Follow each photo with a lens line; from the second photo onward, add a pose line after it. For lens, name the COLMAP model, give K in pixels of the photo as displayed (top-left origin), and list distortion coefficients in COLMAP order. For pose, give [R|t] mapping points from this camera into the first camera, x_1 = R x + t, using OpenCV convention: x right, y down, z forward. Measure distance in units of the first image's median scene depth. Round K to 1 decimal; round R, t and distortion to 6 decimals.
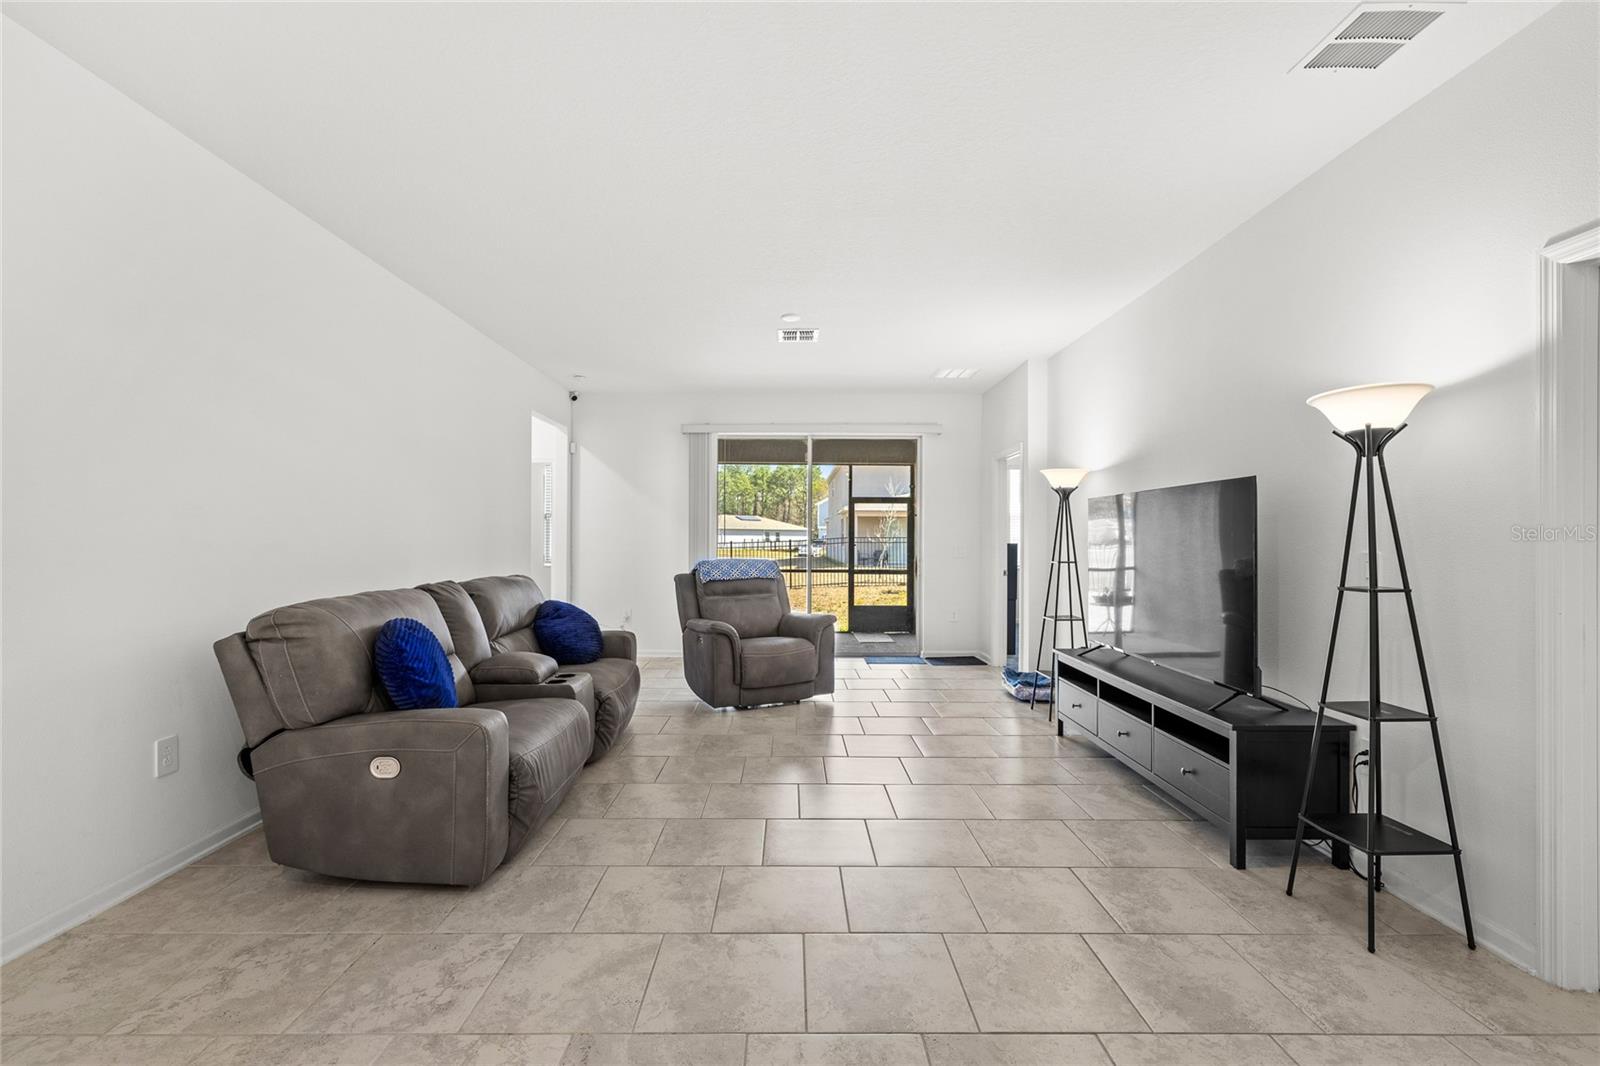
lens RADIAL K [[680.0, 0, 806.7], [0, 680.0, 537.7], [0, 0, 1]] dist [-0.002655, 0.000136]
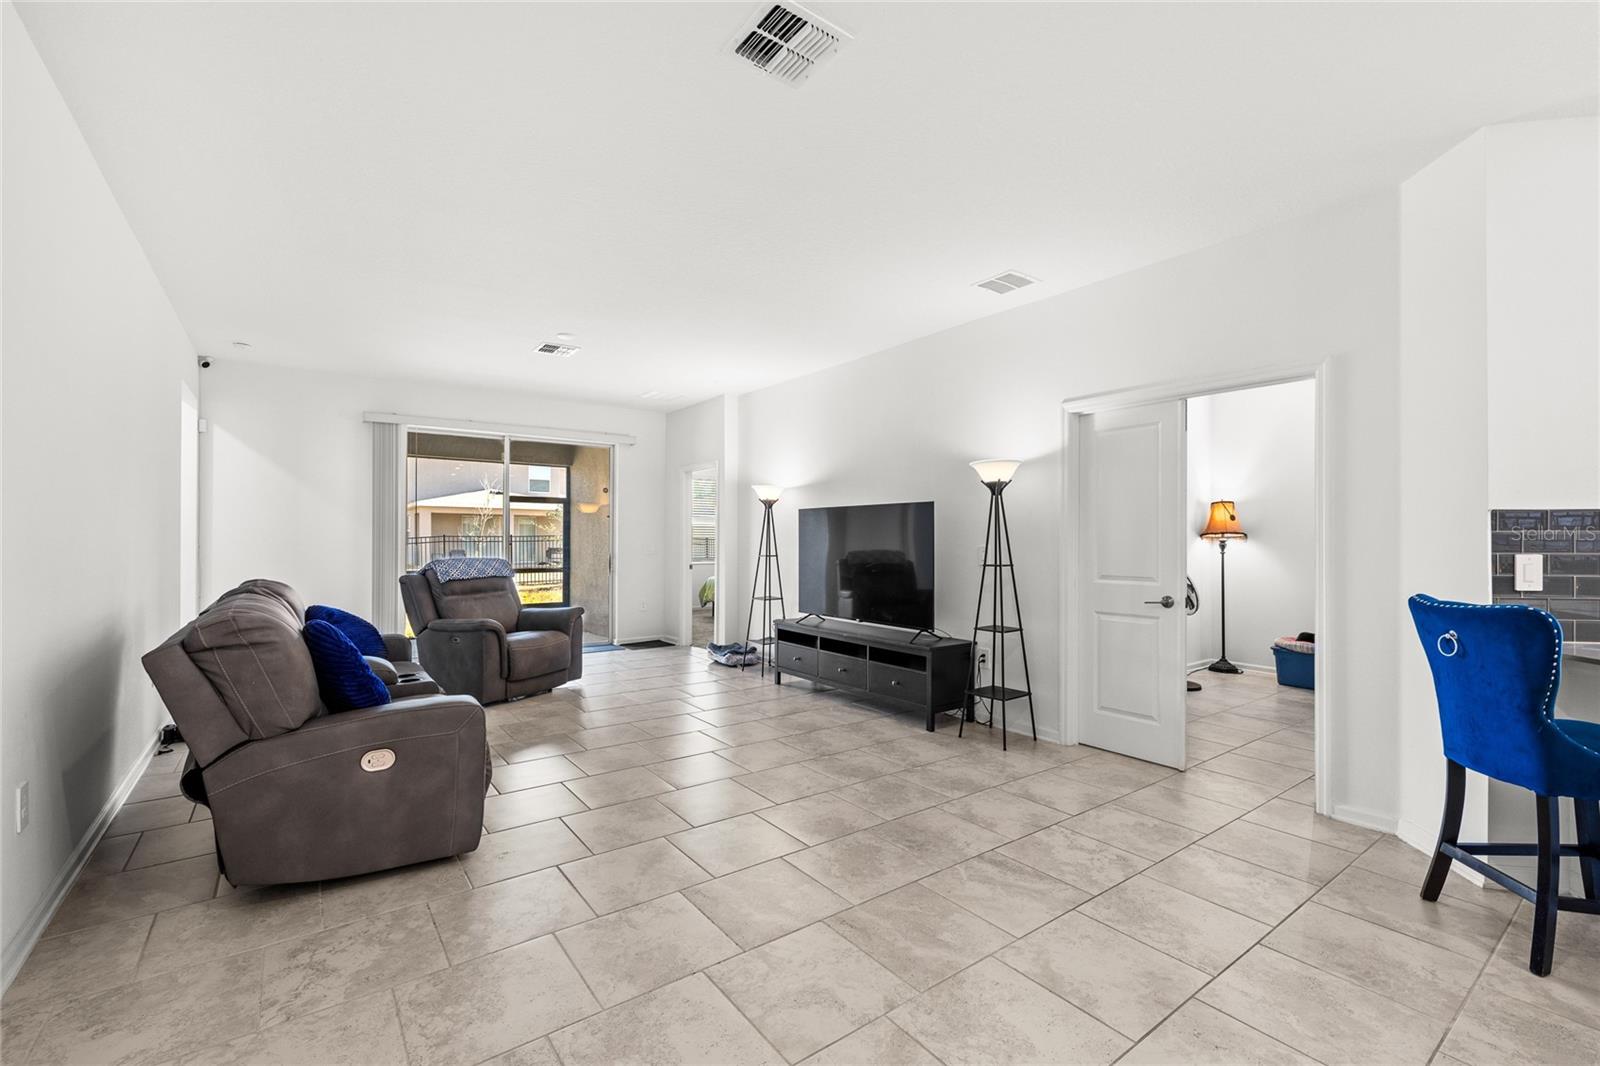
lens RADIAL K [[675.5, 0, 794.2], [0, 675.5, 537.6], [0, 0, 1]] dist [-0.001368, 0.000020]
pose [[0.812811, 0.001983, 0.582524, -0.346035], [-0.002848, 0.999996, 0.000569, -0.000983], [-0.582521, -0.002122, 0.812813, -0.098436]]
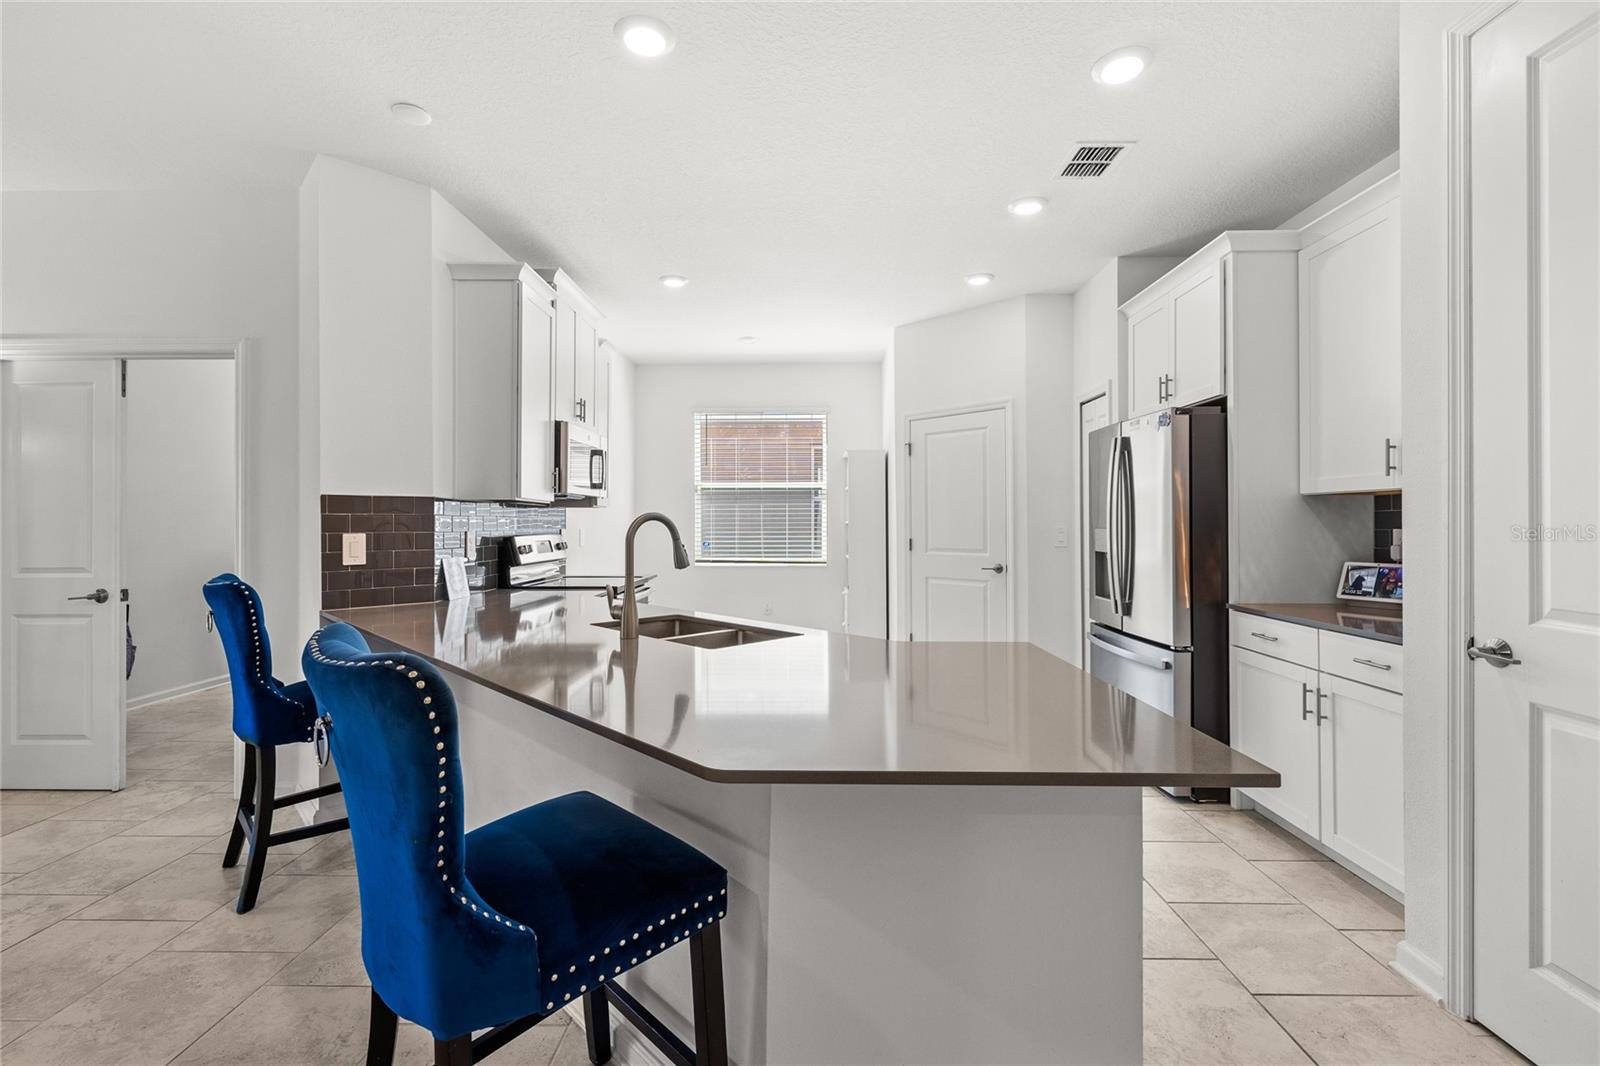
lens RADIAL K [[703.5, 0, 786.9], [0, 703.5, 522.5], [0, 0, 1]] dist [-0.001060, 0.000126]
pose [[0.044423, -0.005032, 0.999000, -0.196930], [0.000274, 0.999987, 0.005025, -0.002423], [-0.999013, 0.000051, 0.044424, -0.415513]]
